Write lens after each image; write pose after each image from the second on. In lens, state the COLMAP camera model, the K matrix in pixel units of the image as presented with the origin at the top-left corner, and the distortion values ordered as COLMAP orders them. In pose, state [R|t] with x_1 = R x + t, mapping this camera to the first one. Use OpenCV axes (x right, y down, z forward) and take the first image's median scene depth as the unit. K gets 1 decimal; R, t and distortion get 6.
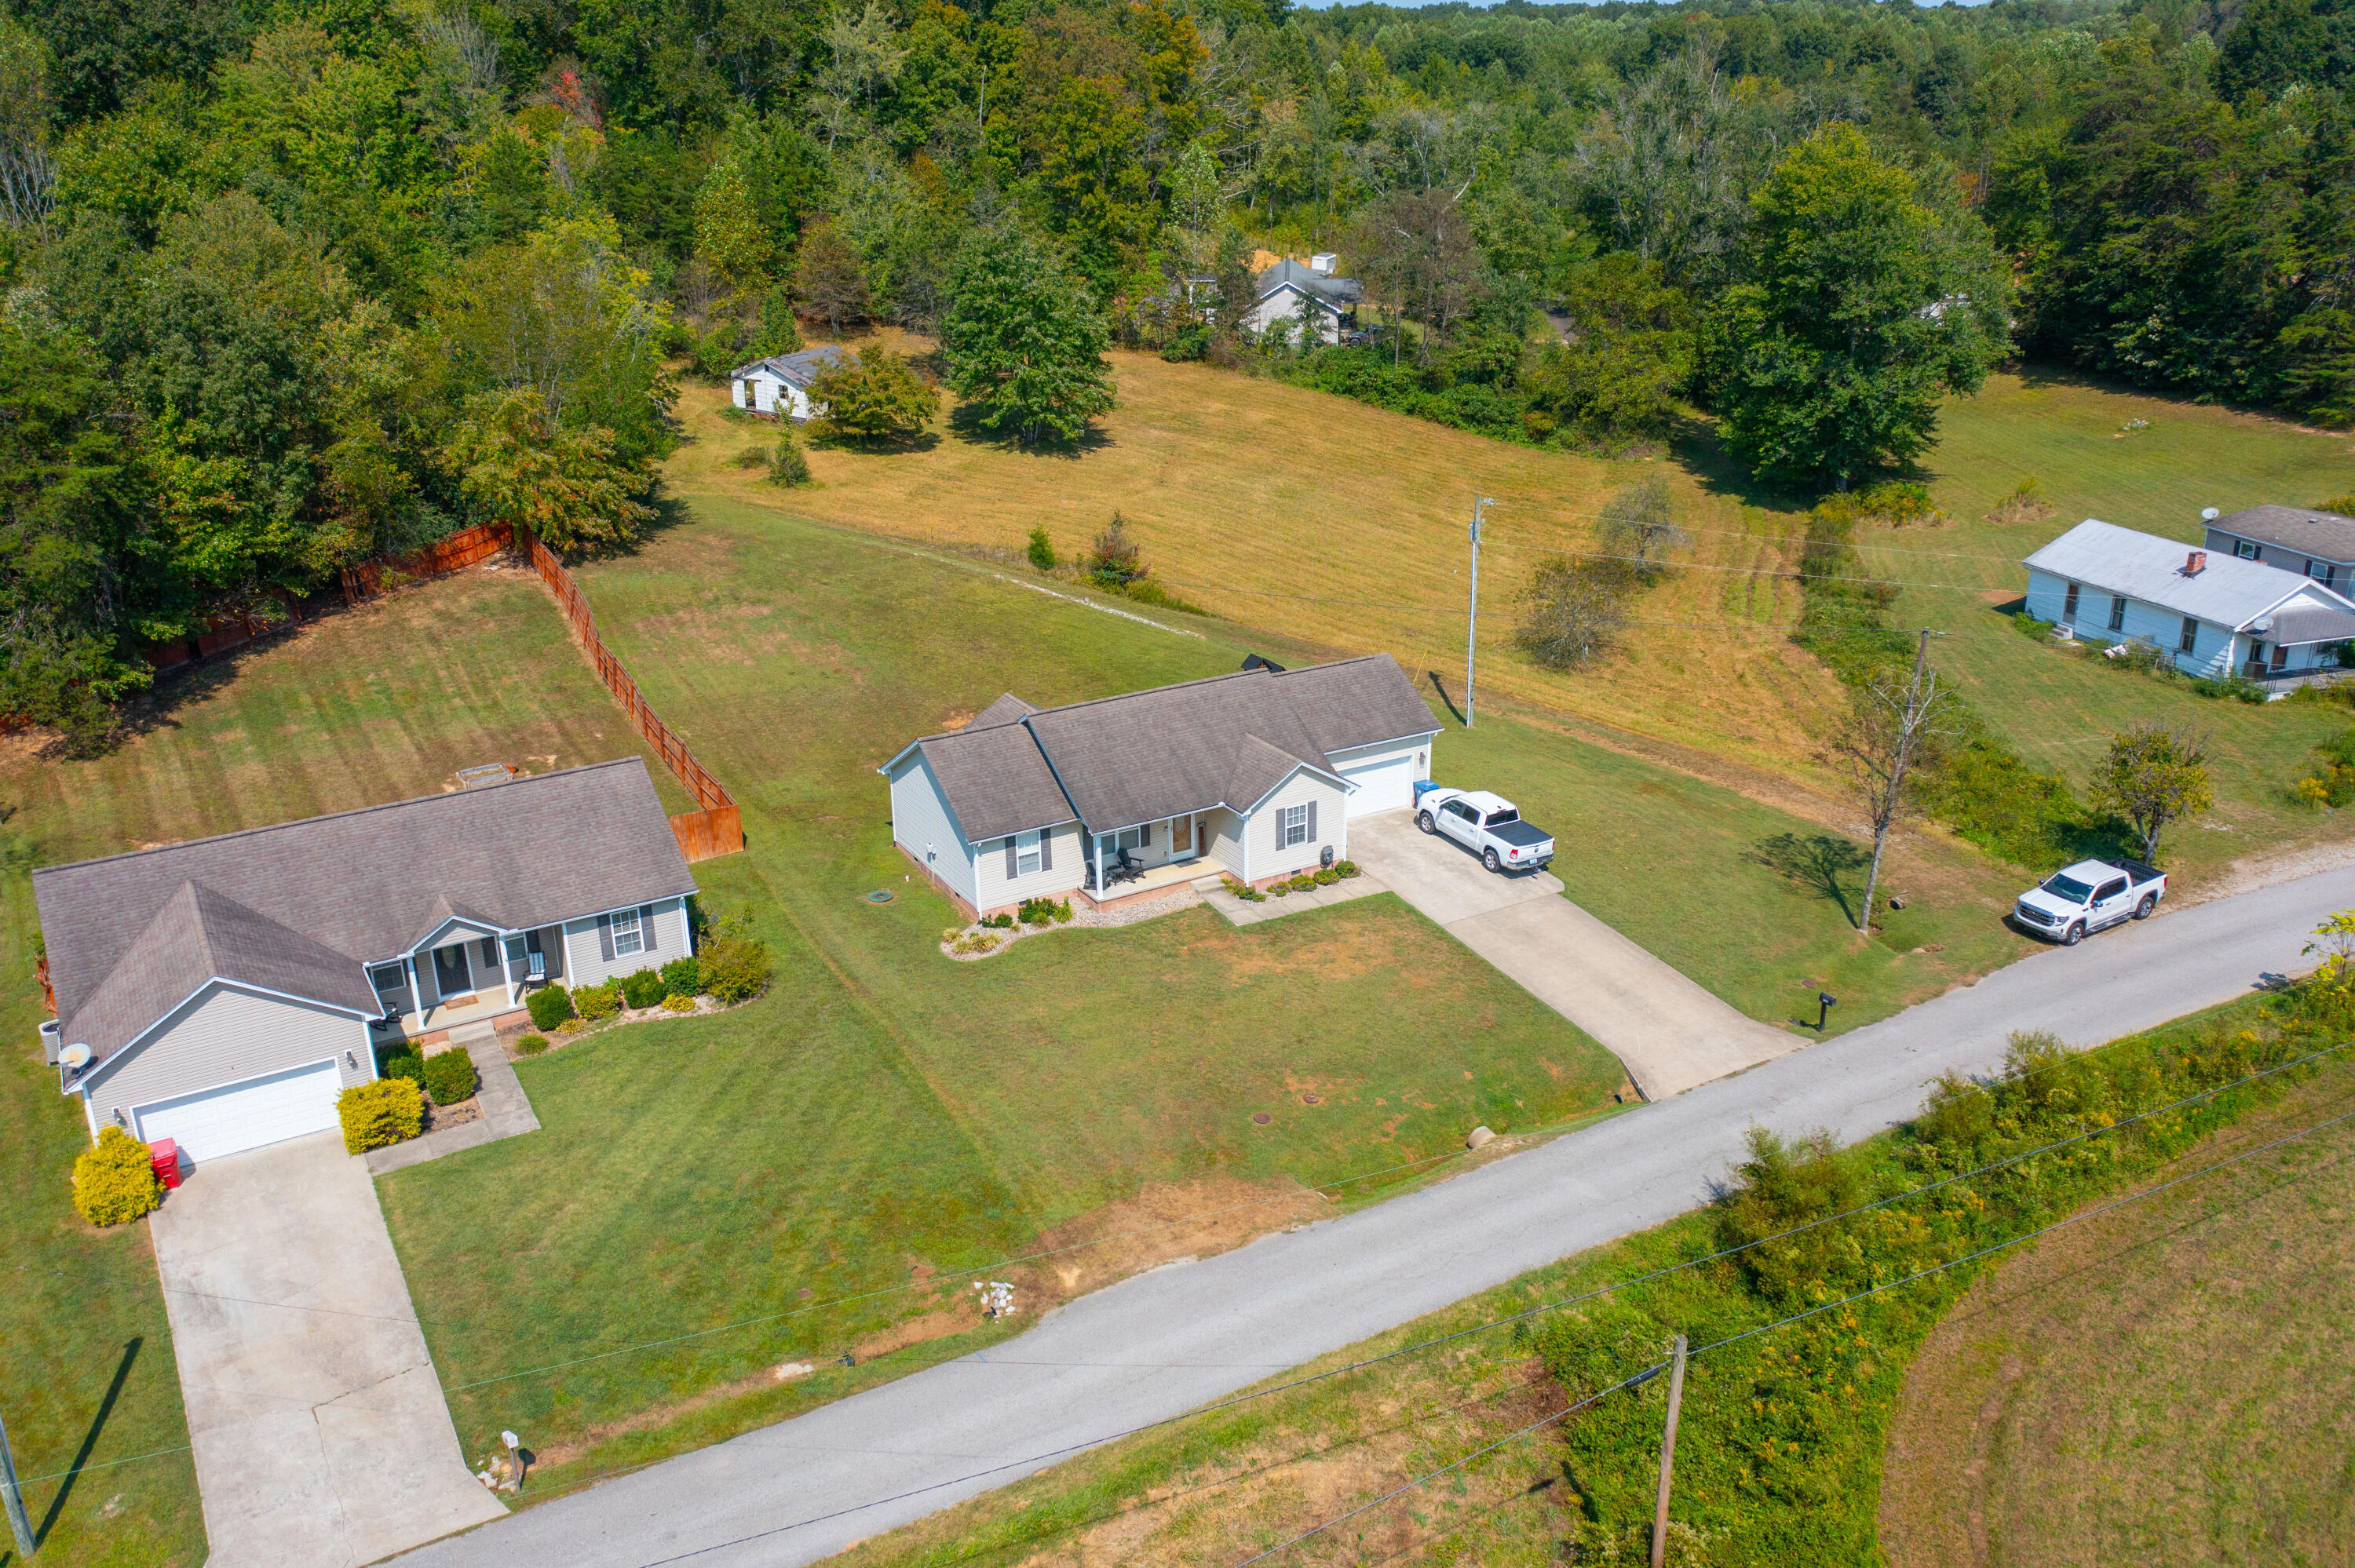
lens RADIAL K [[1857.2, 0, 1179.5], [0, 1857.2, 782.0], [0, 0, 1]] dist [-0.020208, 0.014059]
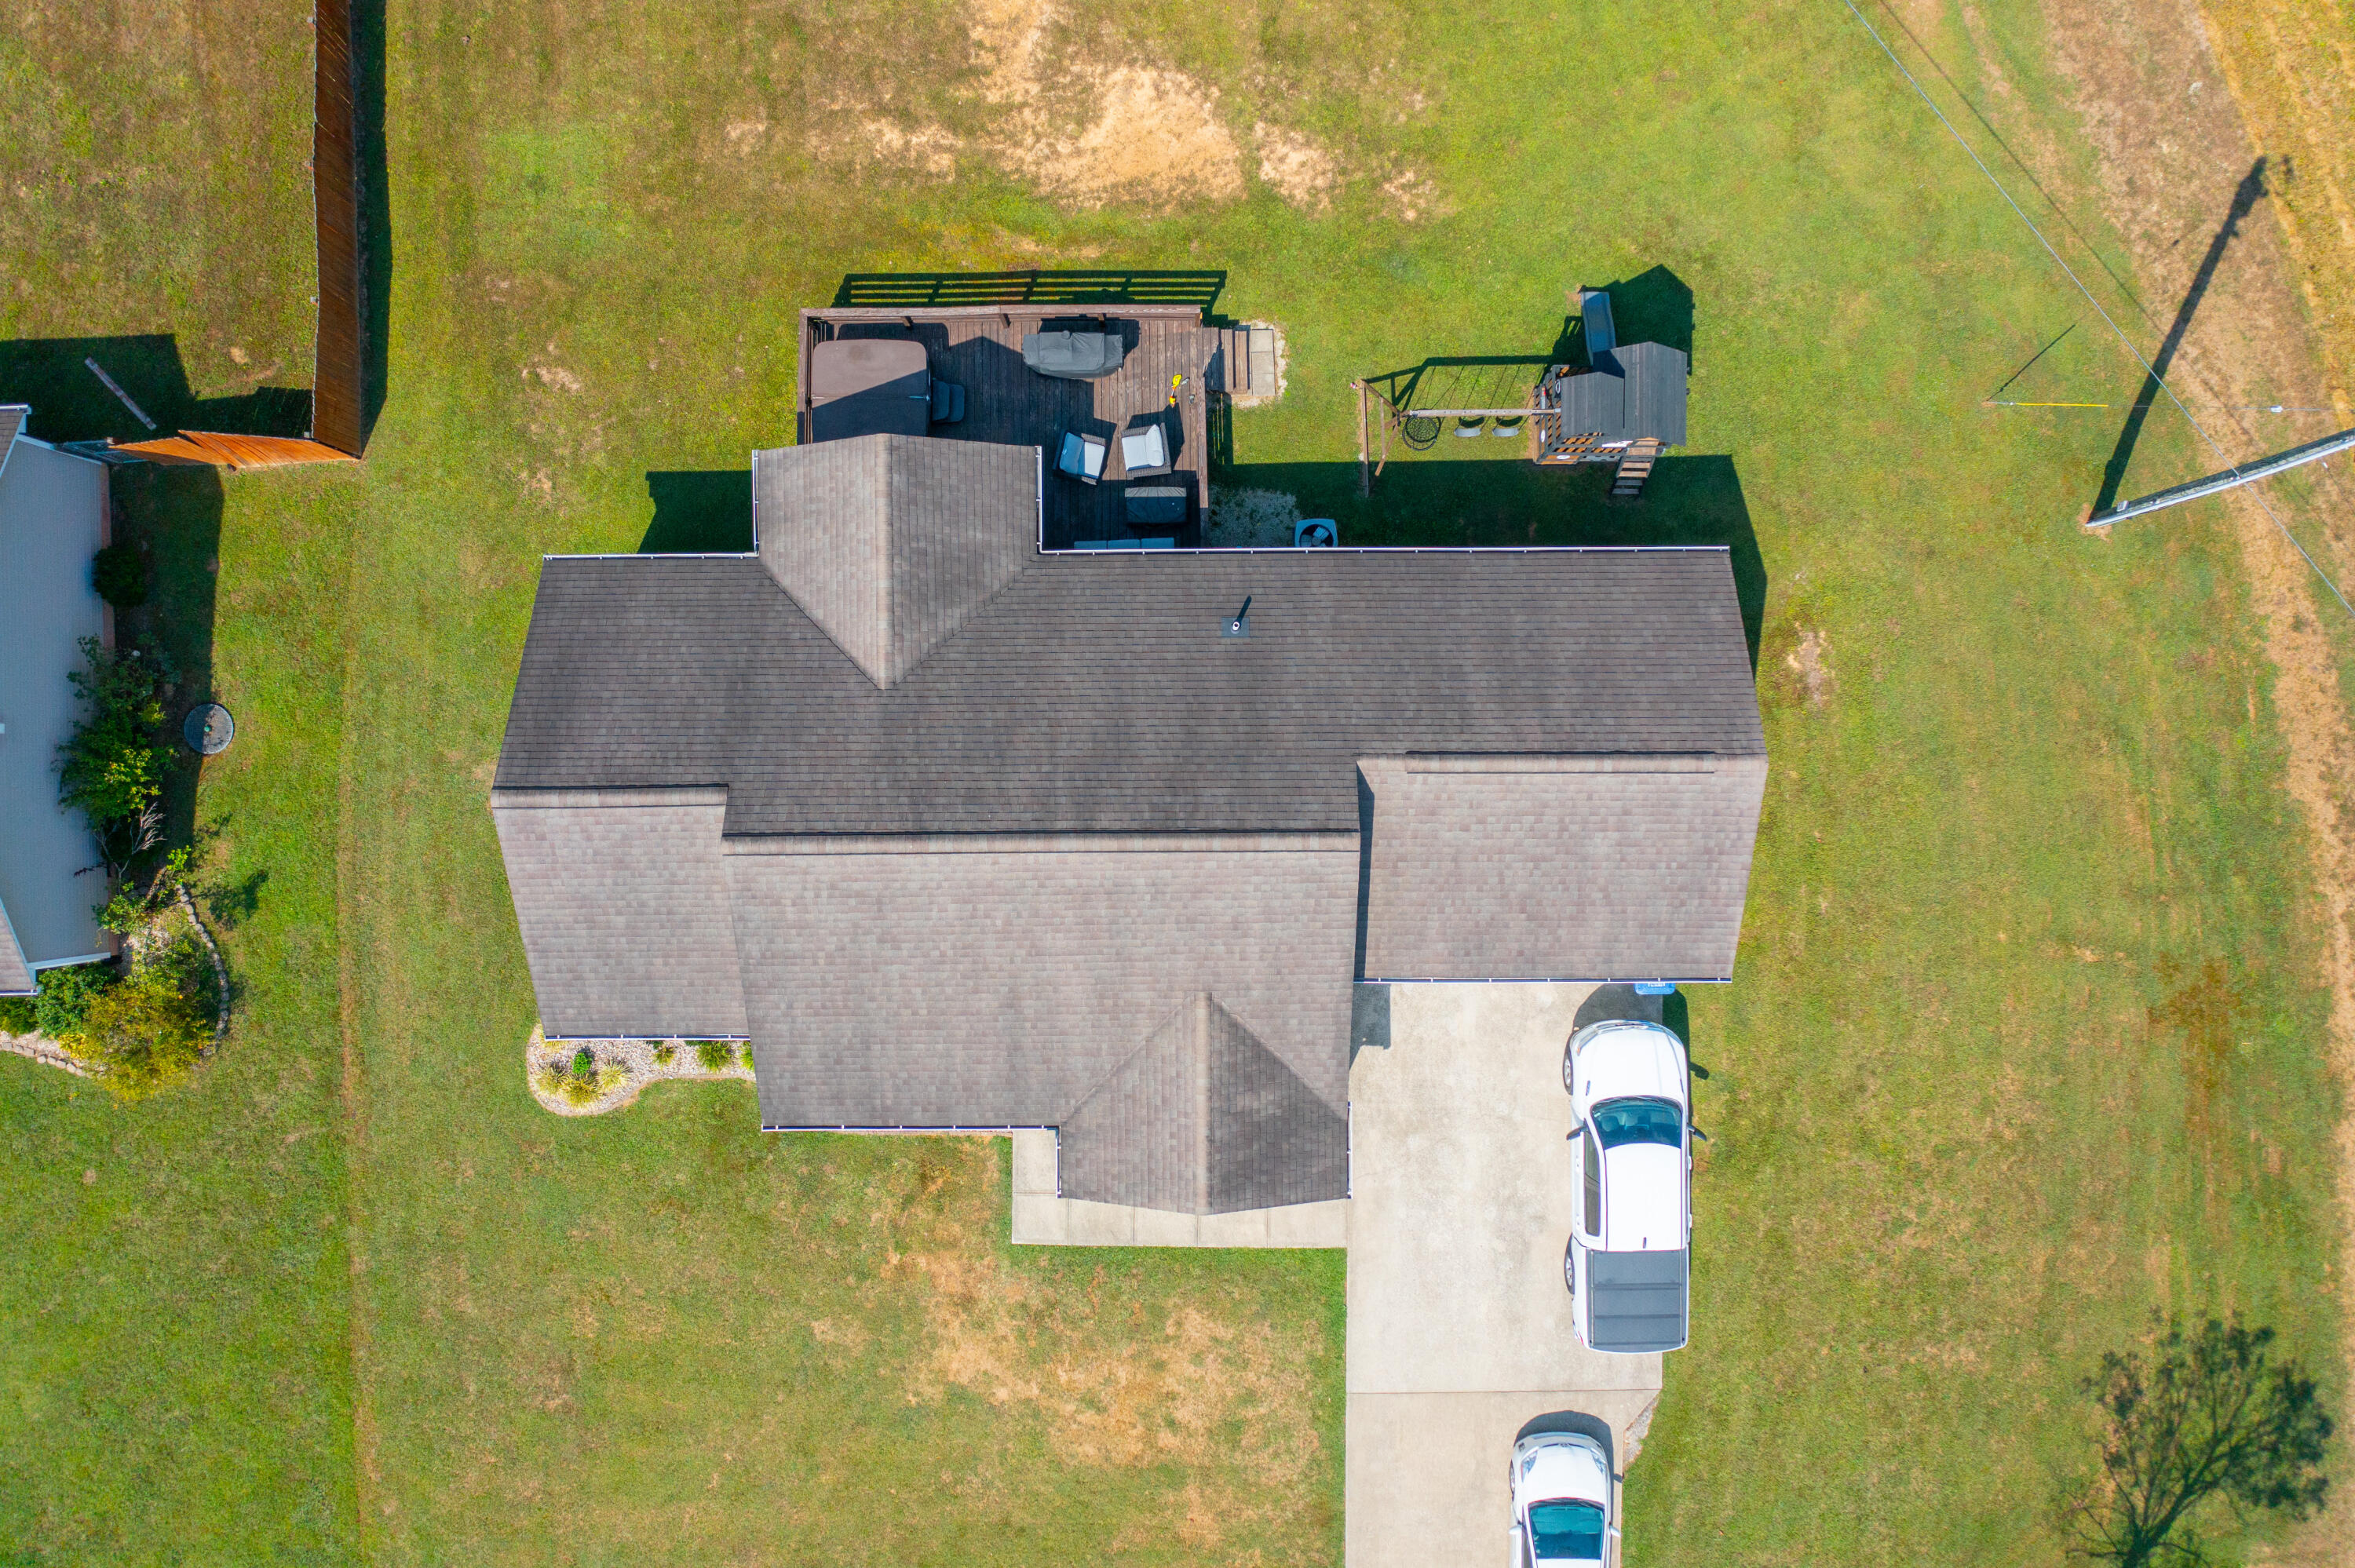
lens RADIAL K [[1857.2, 0, 1173.2], [0, 1857.2, 787.0], [0, 0, 1]] dist [-0.020208, 0.014059]
pose [[0.867538, 0.497362, -0.003001, 0.005748], [-0.169743, 0.301740, 0.938158, -0.442622], [0.467510, -0.813378, 0.346195, 0.838721]]
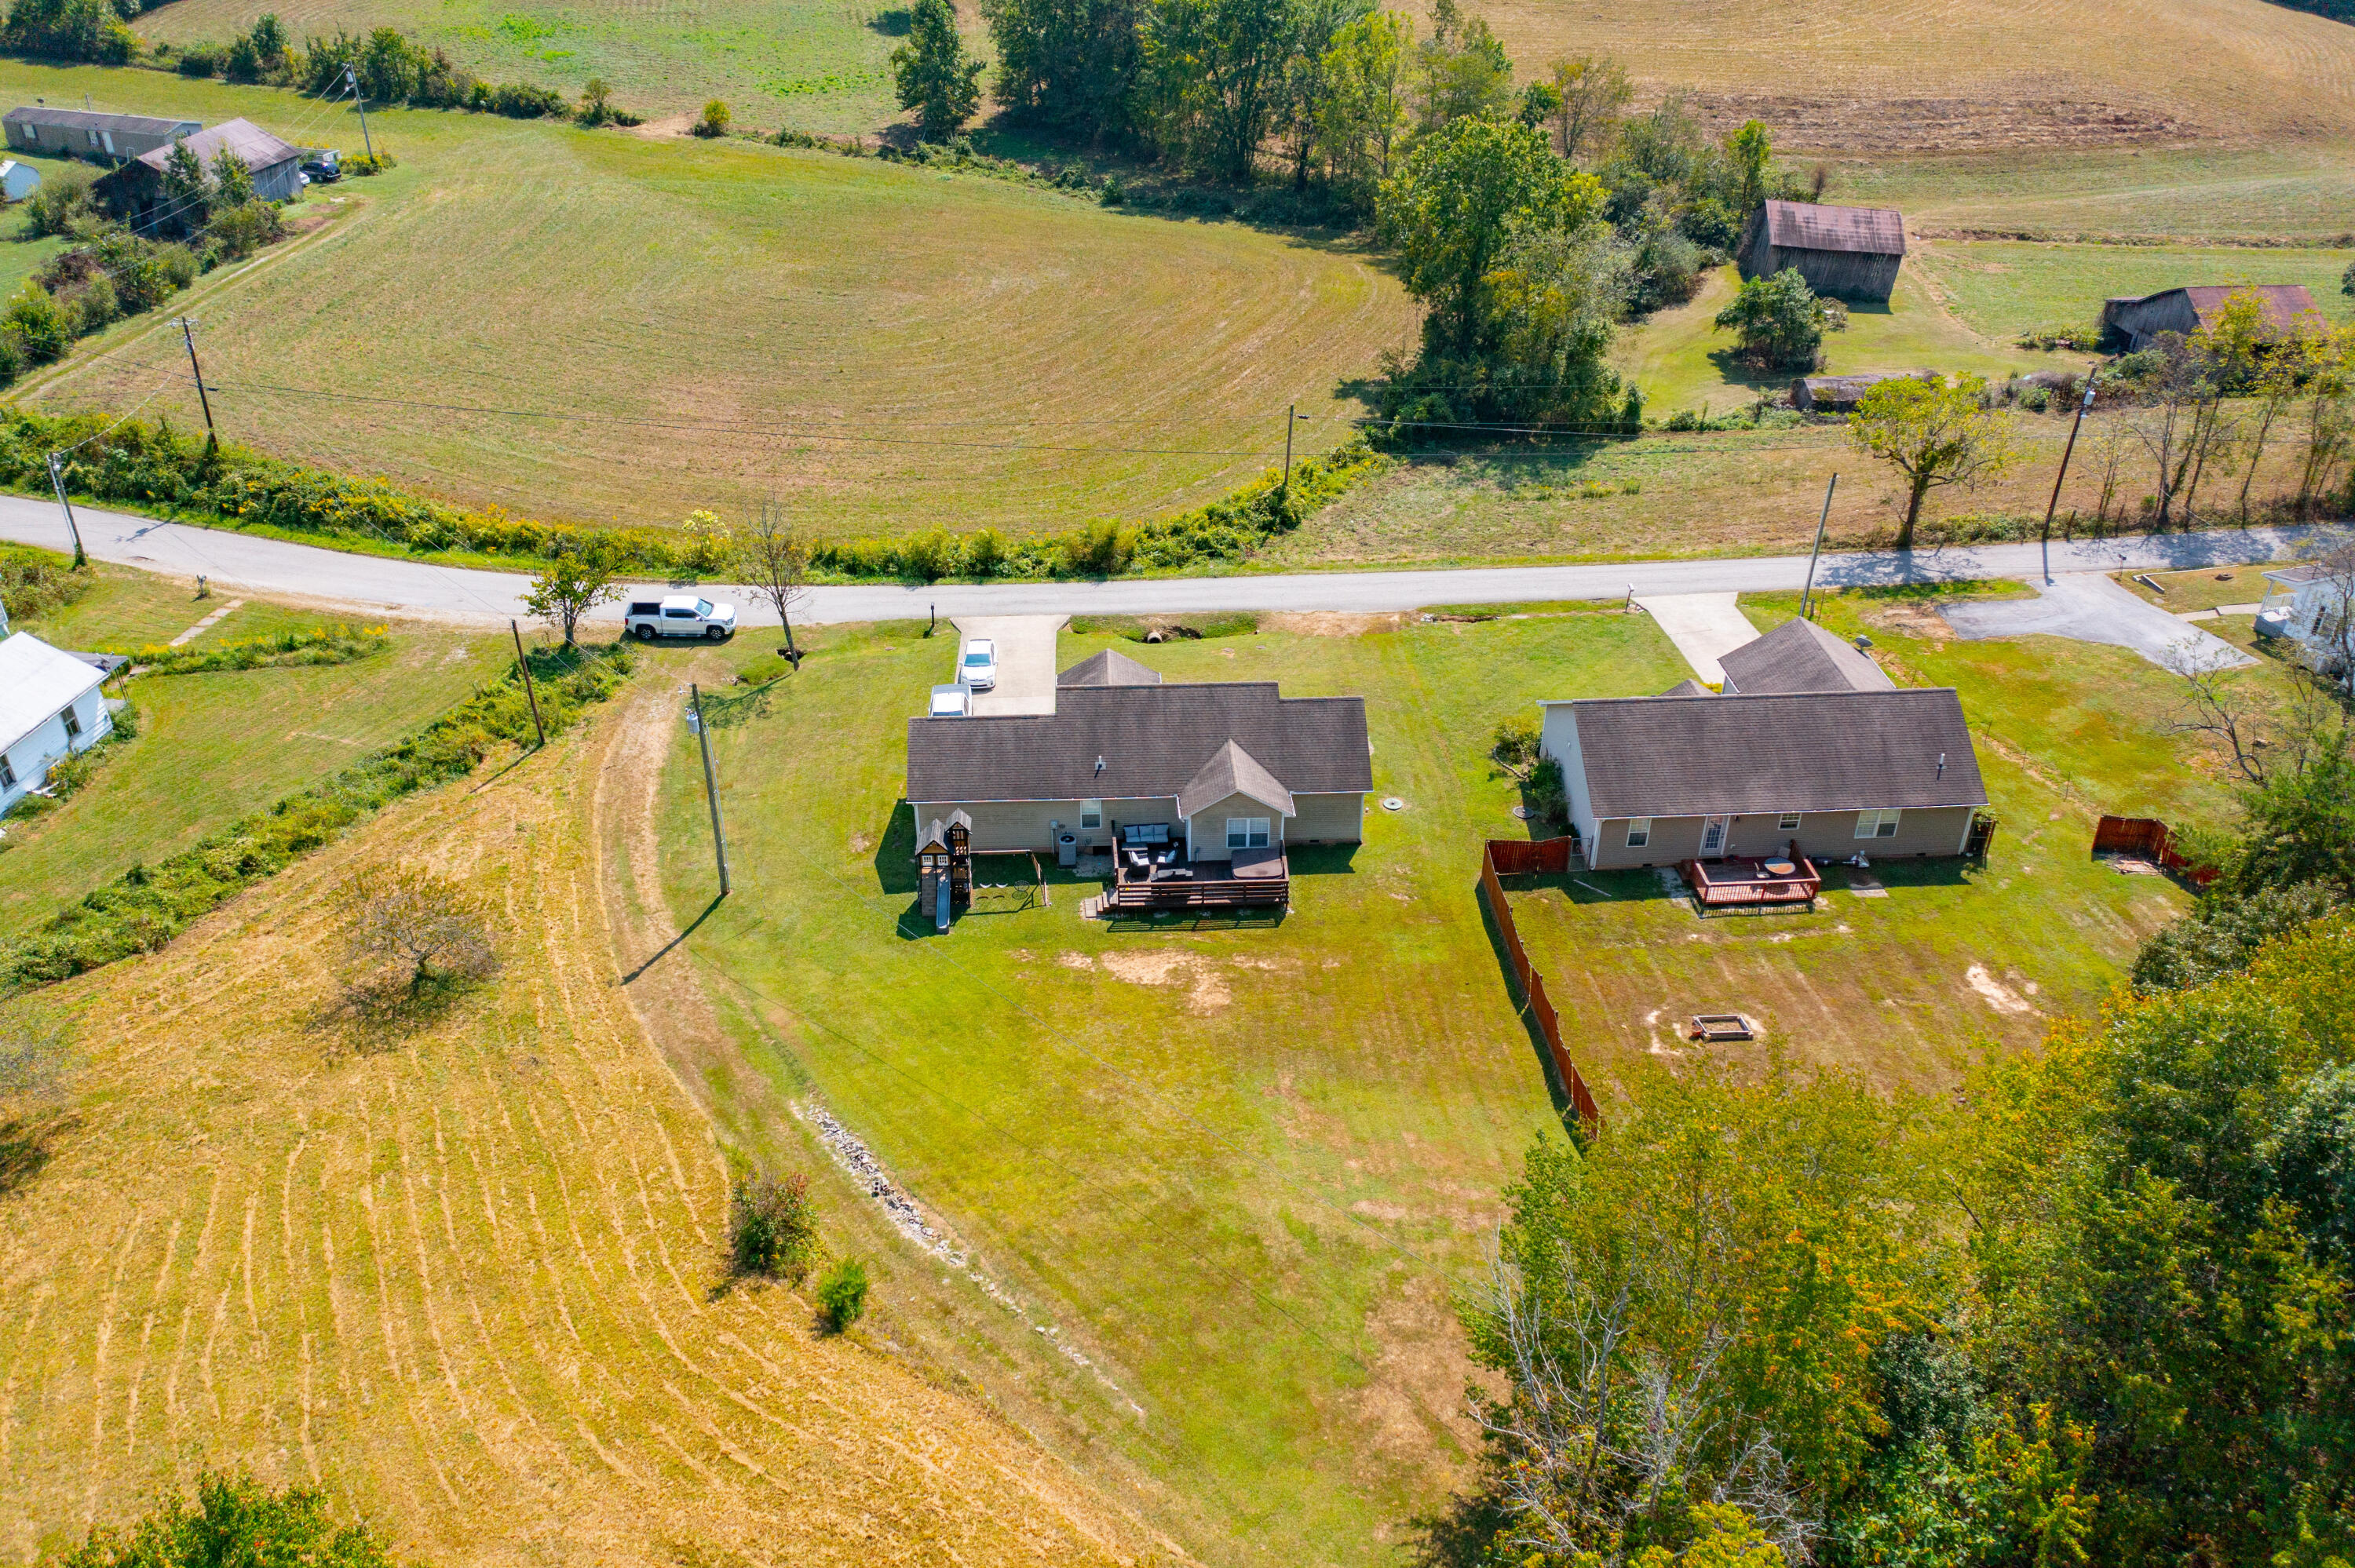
lens RADIAL K [[1857.2, 0, 1170.4], [0, 1857.2, 789.9], [0, 0, 1]] dist [-0.020208, 0.014059]
pose [[-0.890157, -0.233687, 0.391165, -0.497043], [0.167452, 0.630625, 0.757808, -0.903882], [-0.423768, 0.740069, -0.522224, 1.626514]]
